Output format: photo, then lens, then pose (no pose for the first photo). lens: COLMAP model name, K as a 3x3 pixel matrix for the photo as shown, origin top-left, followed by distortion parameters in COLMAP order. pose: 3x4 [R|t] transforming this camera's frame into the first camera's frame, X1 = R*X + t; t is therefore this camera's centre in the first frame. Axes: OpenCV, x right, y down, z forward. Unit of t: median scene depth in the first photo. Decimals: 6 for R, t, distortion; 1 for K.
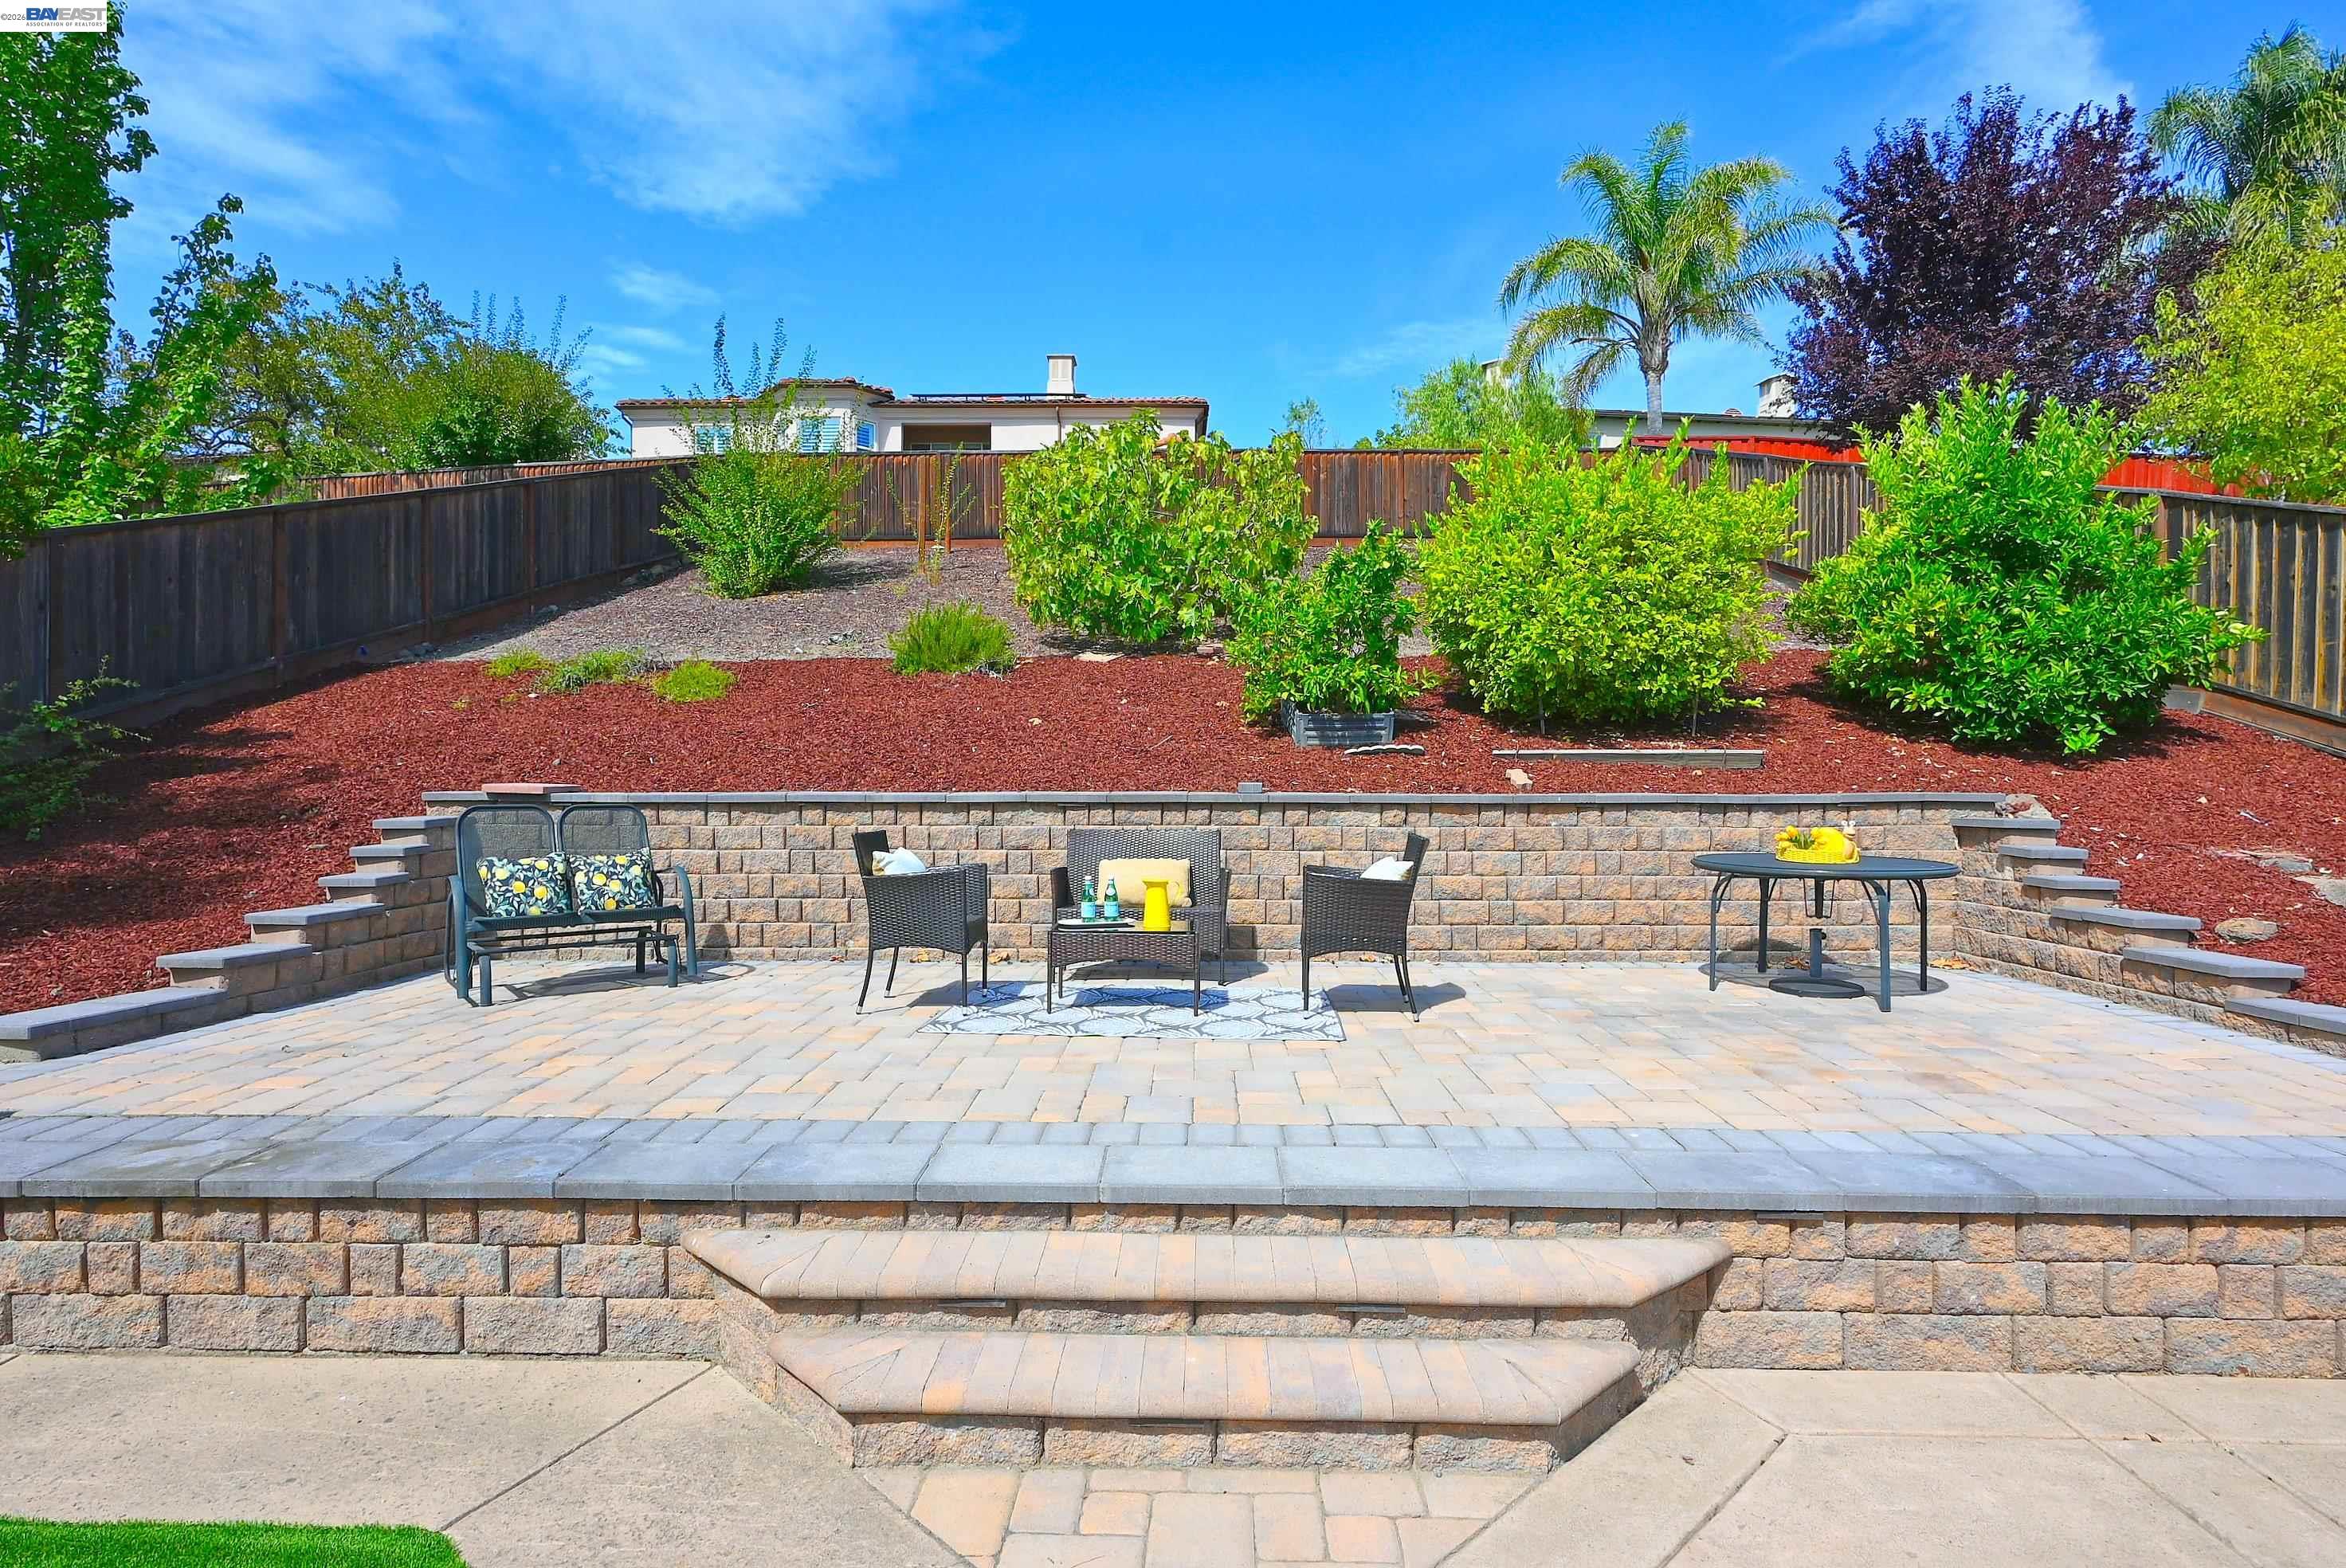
lens RADIAL K [[1173.8, 0, 1131.0], [0, 1173.8, 779.0], [0, 0, 1]] dist [-0.006010, 0.003690]
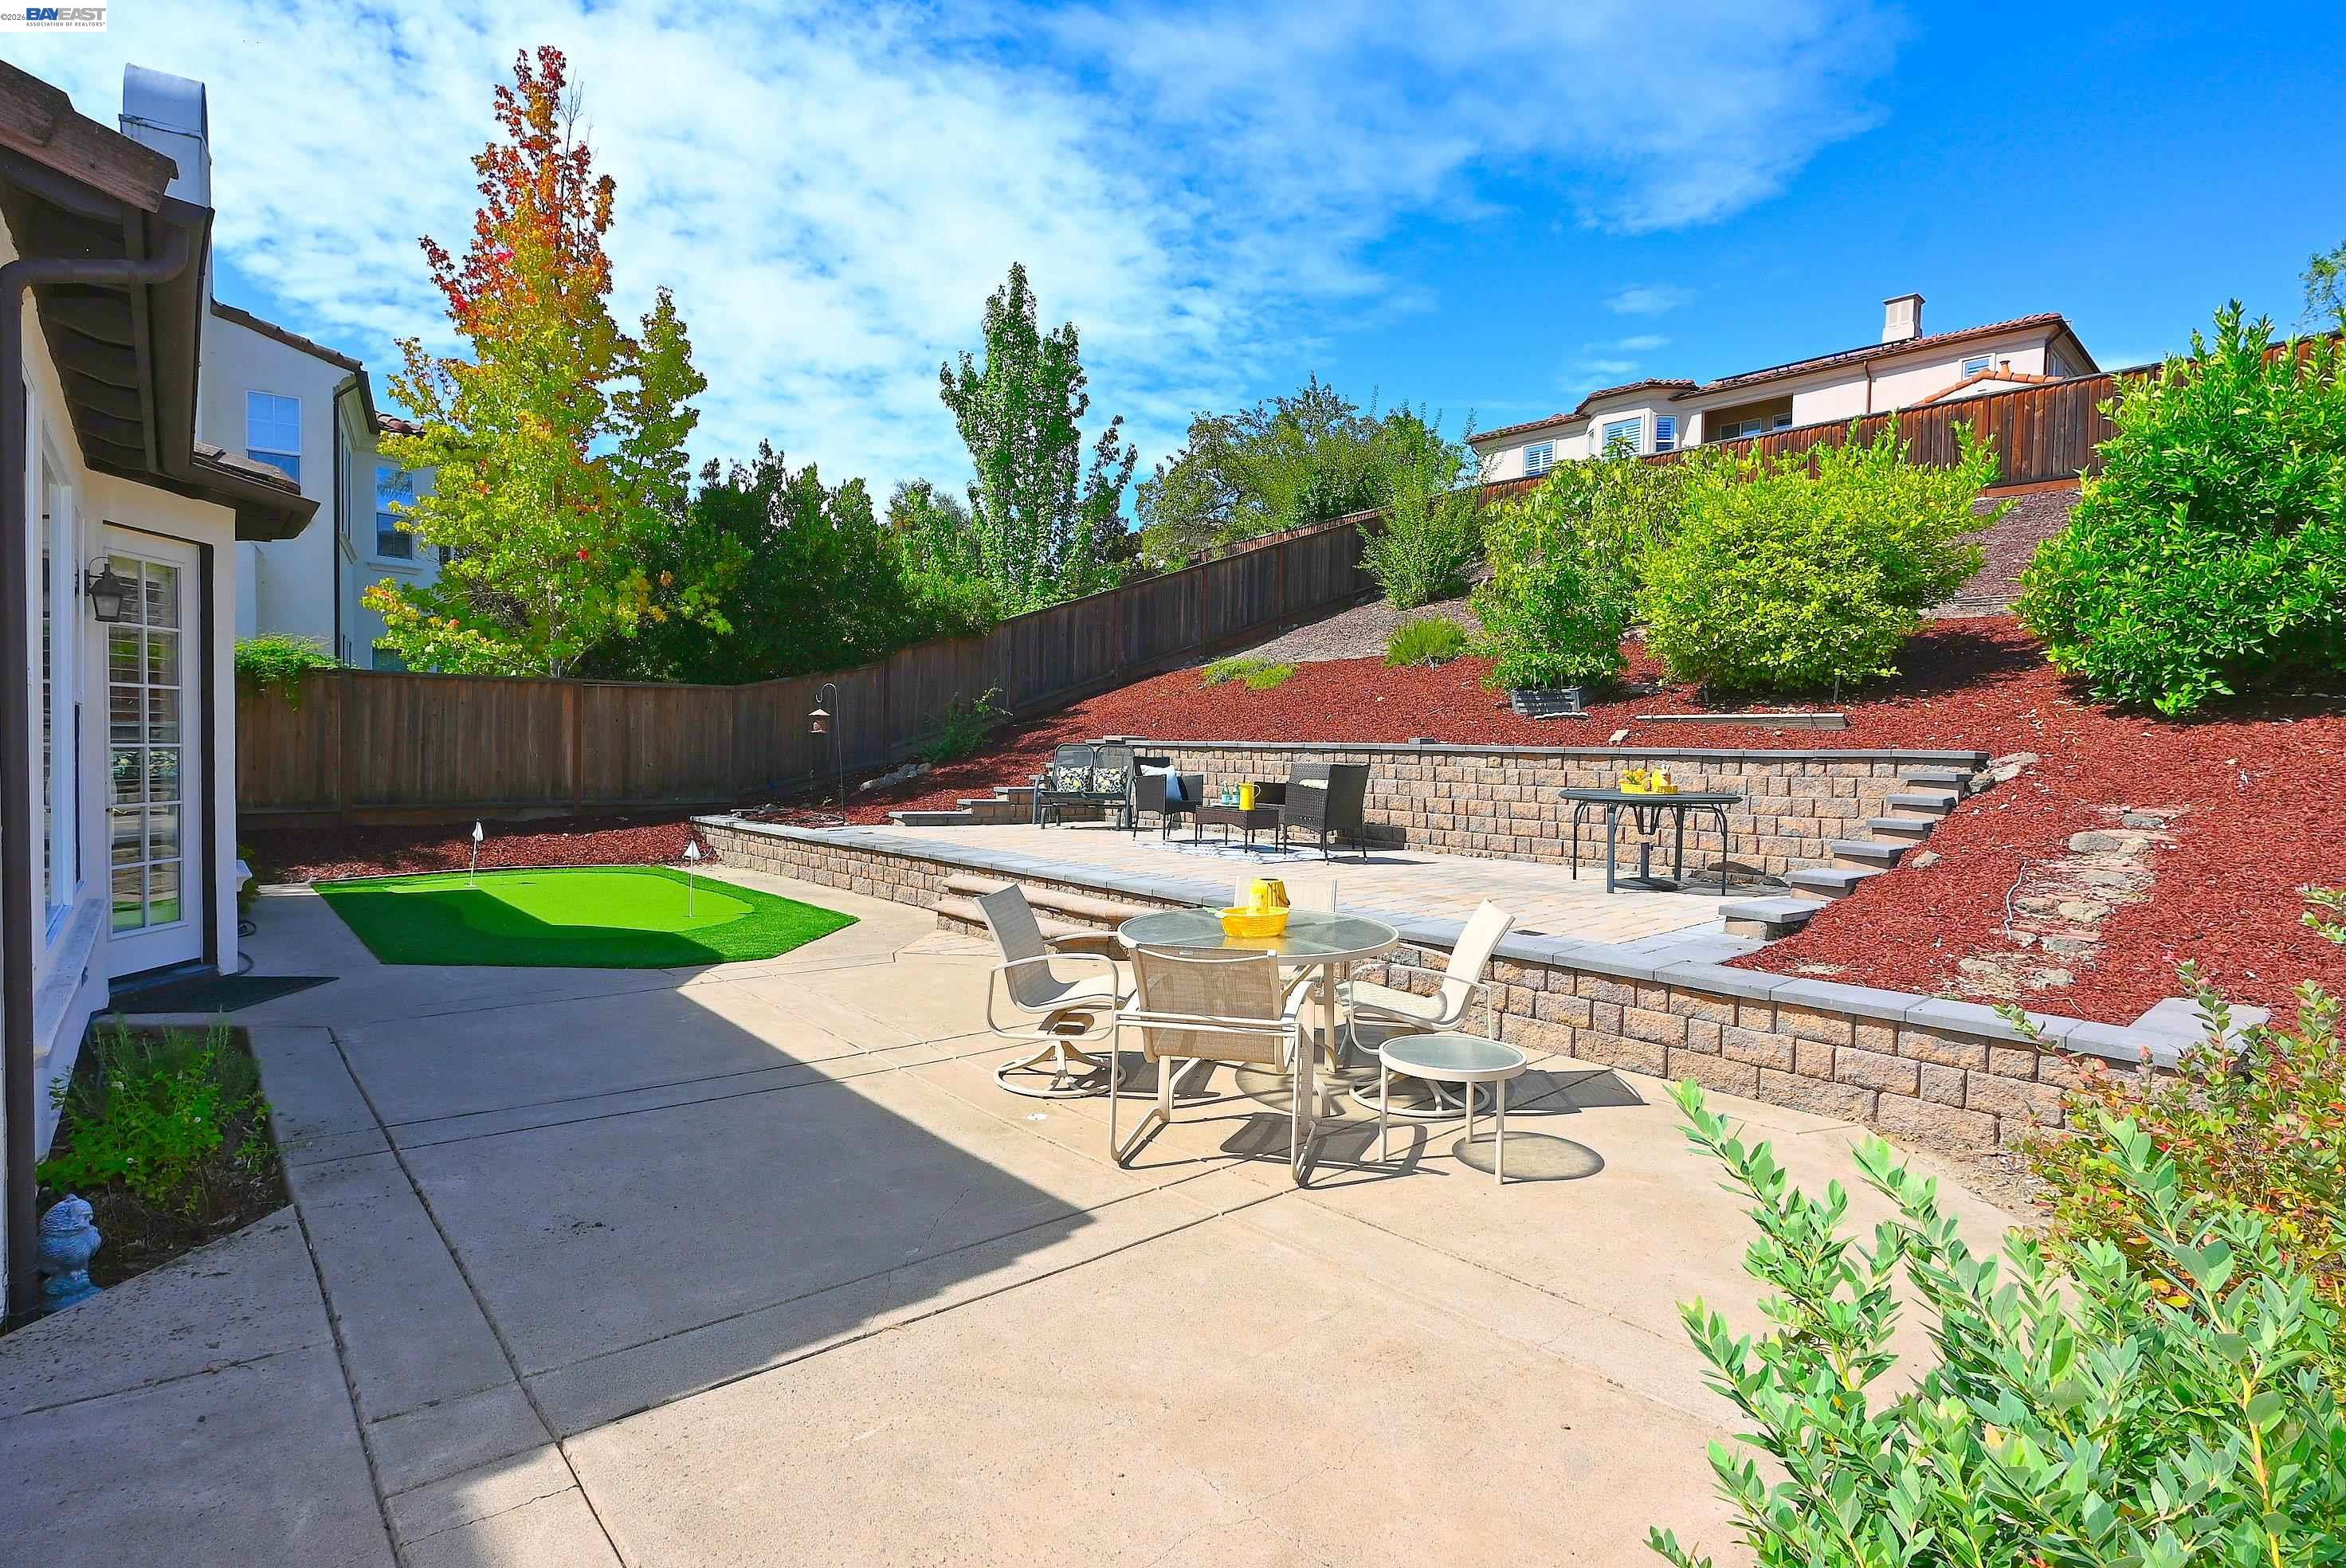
lens RADIAL K [[1173.8, 0, 1148.4], [0, 1173.8, 768.7], [0, 0, 1]] dist [-0.006010, 0.003690]
pose [[0.669906, 0.027168, -0.741948, 0.986265], [-0.016258, 0.999627, 0.021924, 0.015653], [0.742268, -0.002624, 0.670098, -0.298387]]
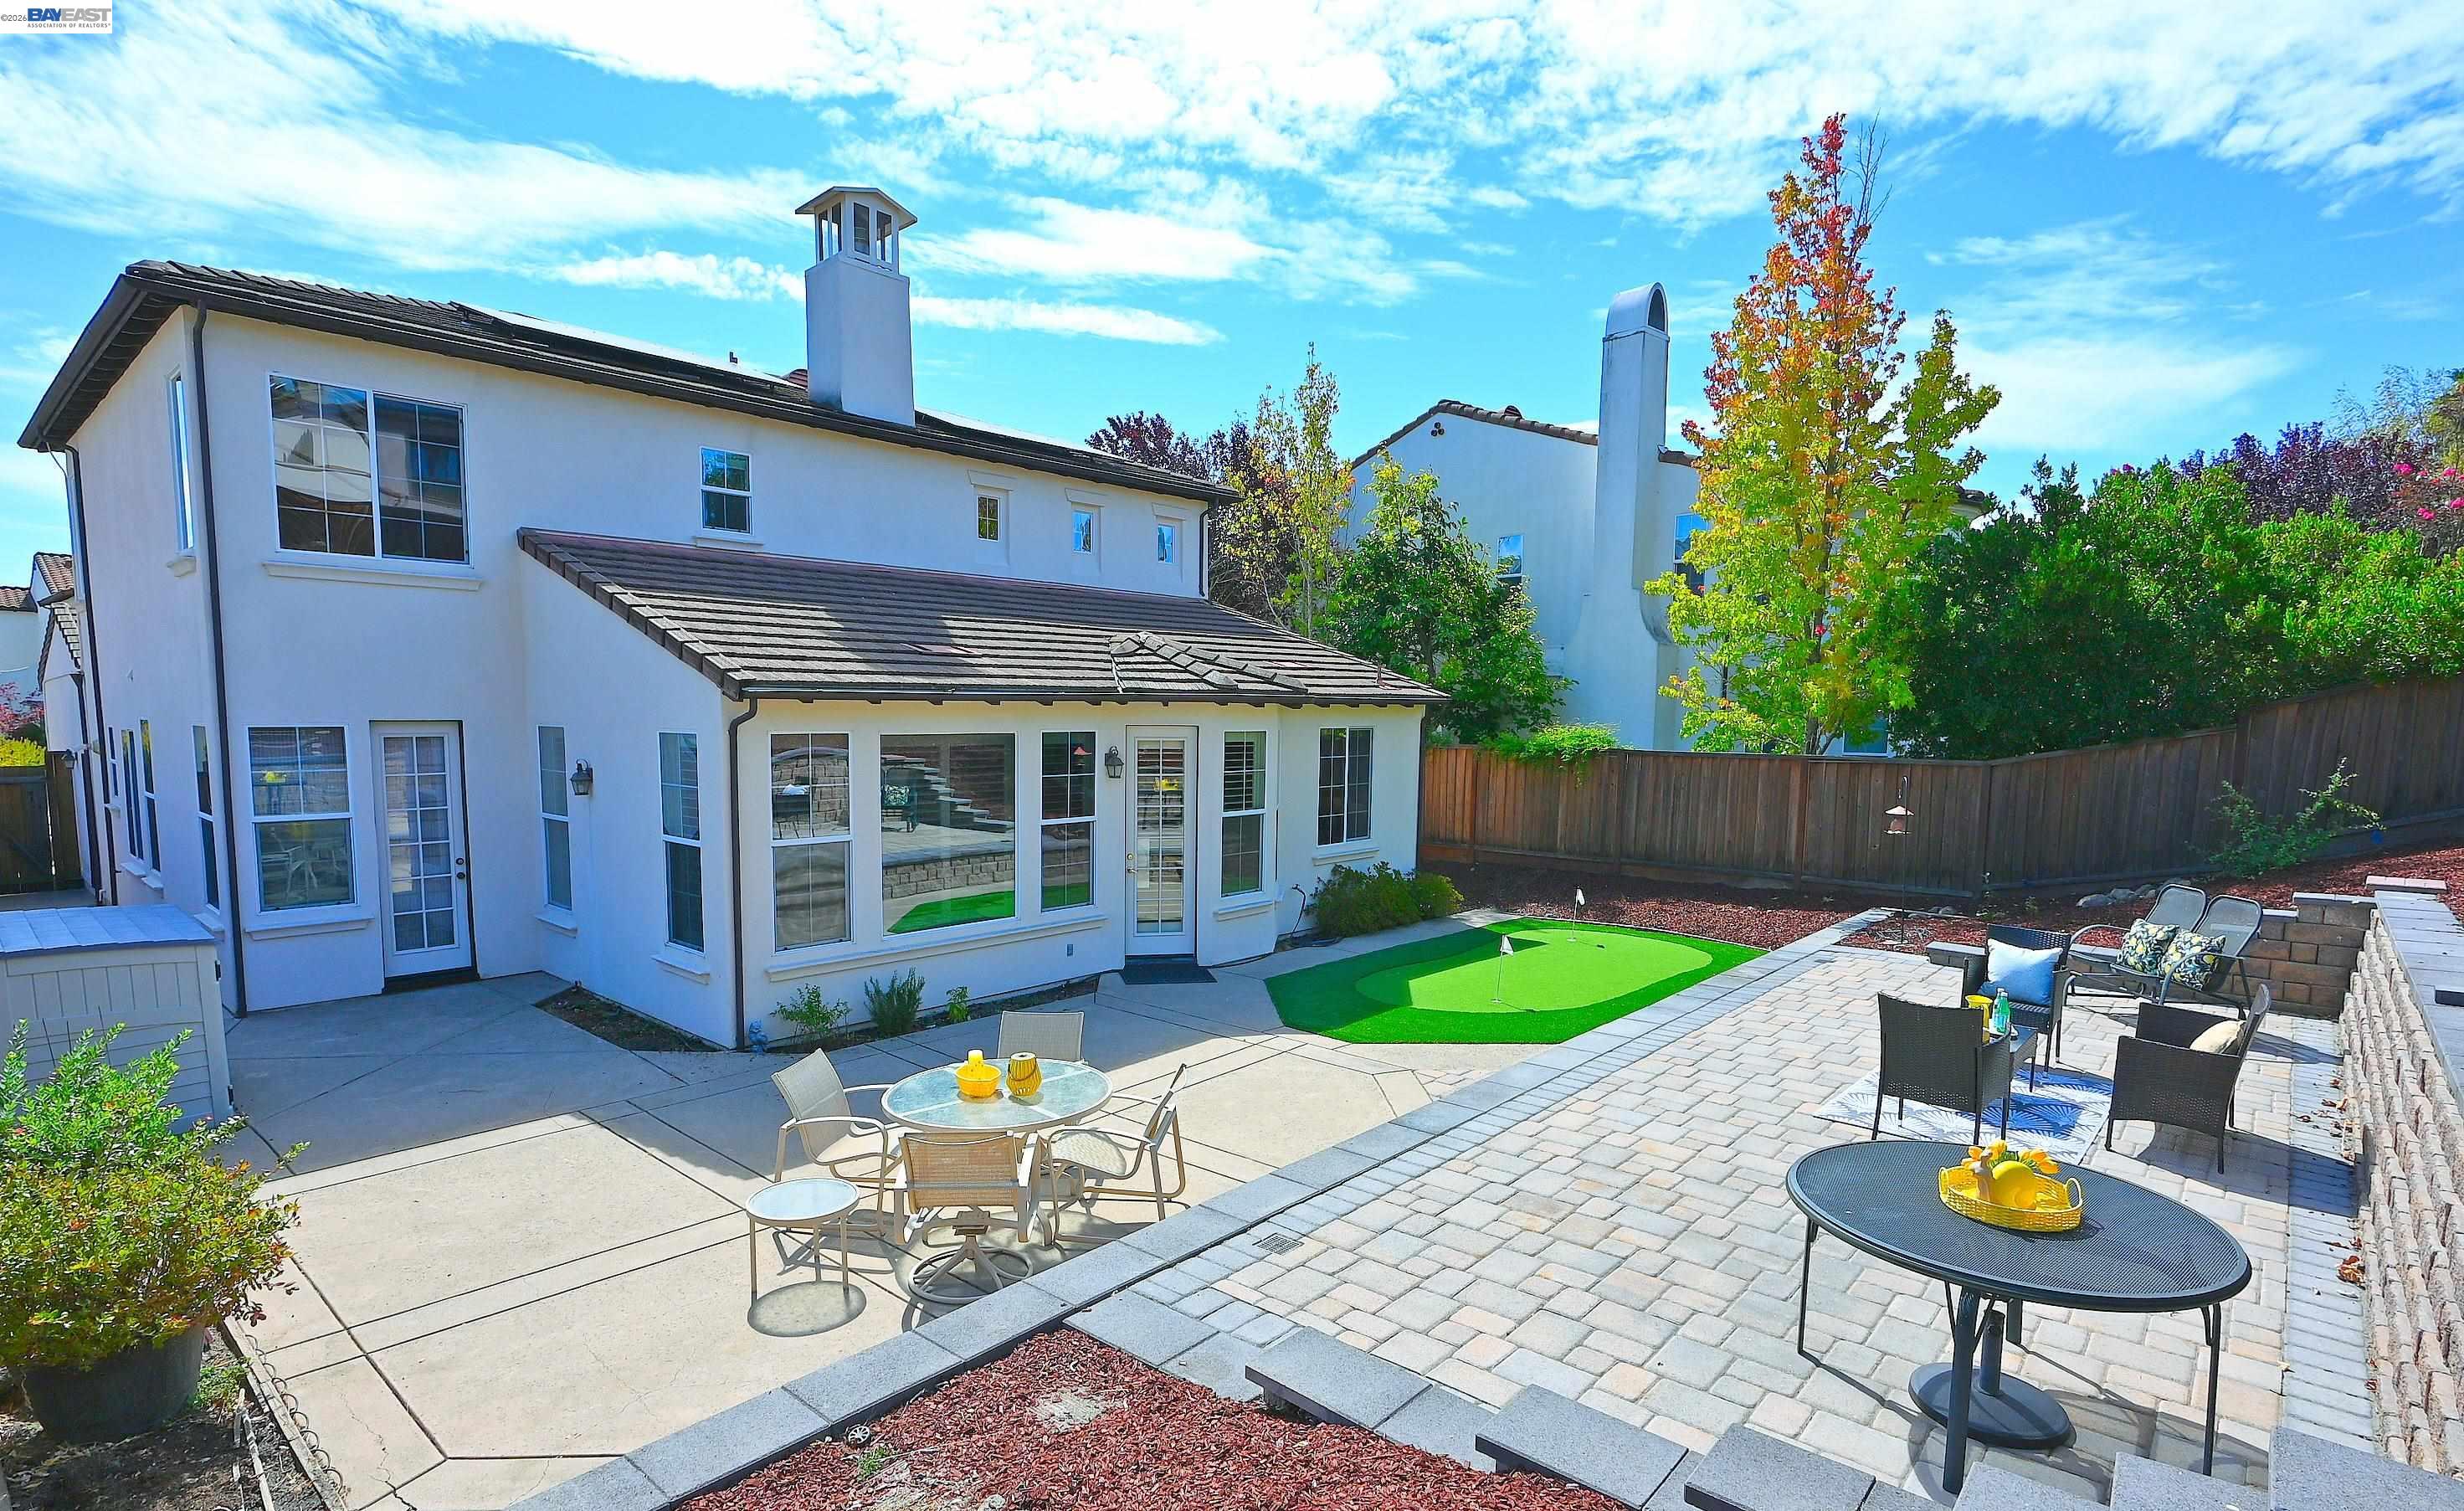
lens RADIAL K [[1218.9, 0, 1236.7], [0, 1218.9, 844.6], [0, 0, 1]] dist [0.004005, 0.000335]
pose [[-0.643384, 0.083283, -0.761000, 1.063405], [-0.007960, 0.993283, 0.115433, -0.155959], [0.765503, 0.080325, -0.638399, 0.903506]]
